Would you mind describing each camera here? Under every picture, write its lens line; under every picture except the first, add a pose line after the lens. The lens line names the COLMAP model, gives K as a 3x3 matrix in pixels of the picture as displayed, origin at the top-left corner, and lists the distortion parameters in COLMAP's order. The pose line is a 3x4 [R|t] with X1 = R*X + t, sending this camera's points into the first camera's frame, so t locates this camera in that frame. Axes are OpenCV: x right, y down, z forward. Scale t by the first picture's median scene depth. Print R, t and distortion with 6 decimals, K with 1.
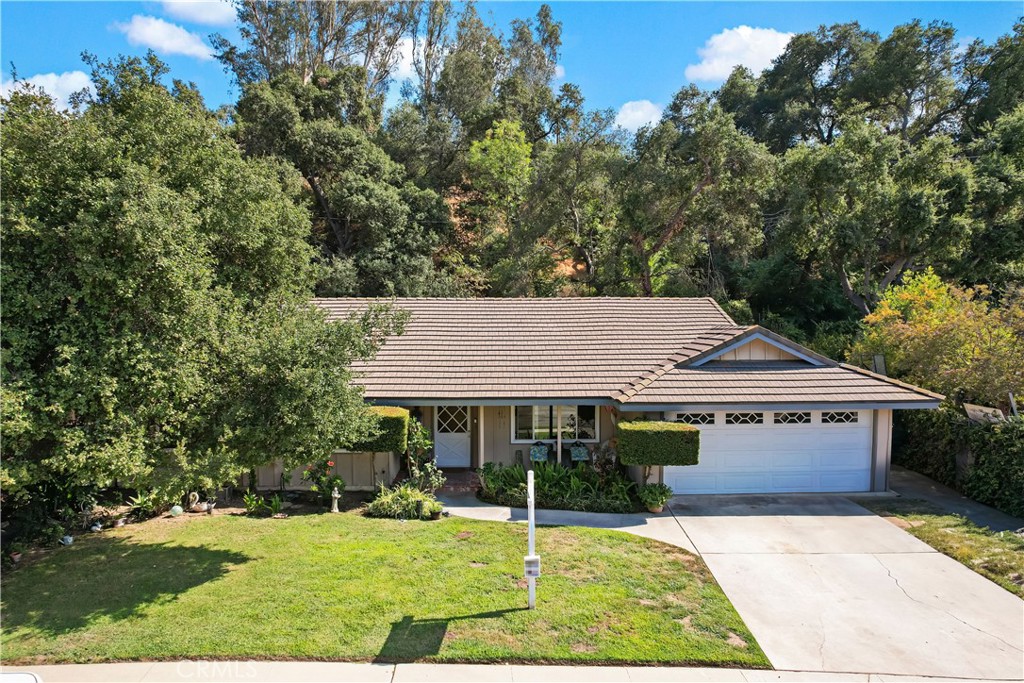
lens RADIAL K [[661.6, 0, 512.0], [0, 661.6, 341.5], [0, 0, 1]] dist [-0.074001, 0.068742]
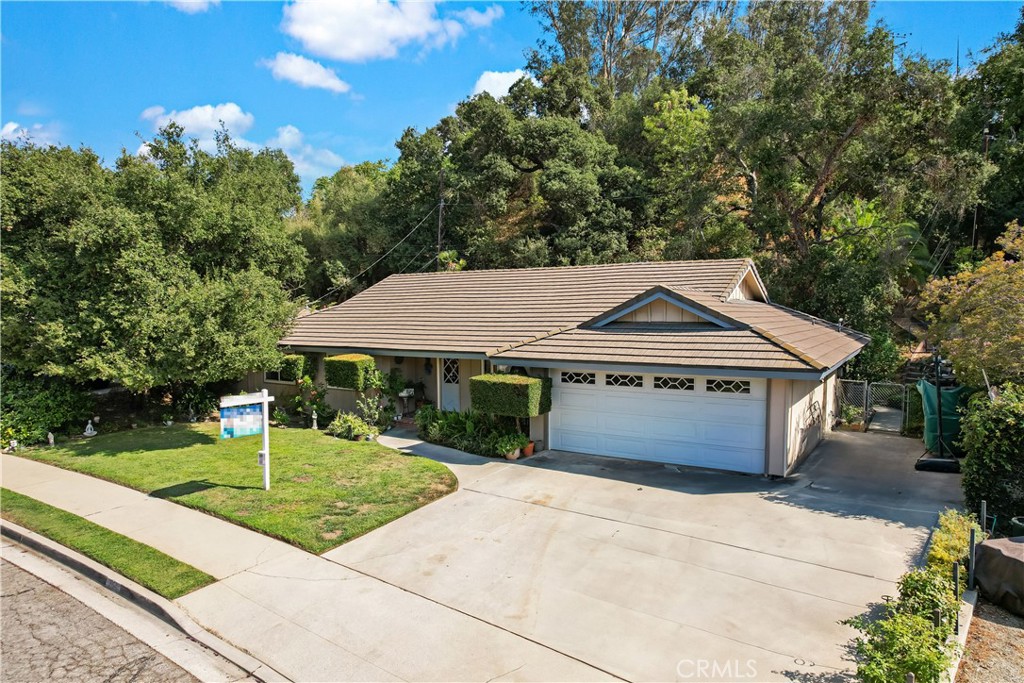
lens RADIAL K [[661.6, 0, 512.0], [0, 661.6, 341.5], [0, 0, 1]] dist [-0.074001, 0.068742]
pose [[0.821892, 0.024209, -0.569129, 0.830759], [-0.008451, 0.999505, 0.030313, 0.034361], [0.569581, -0.020104, 0.821690, 0.116601]]
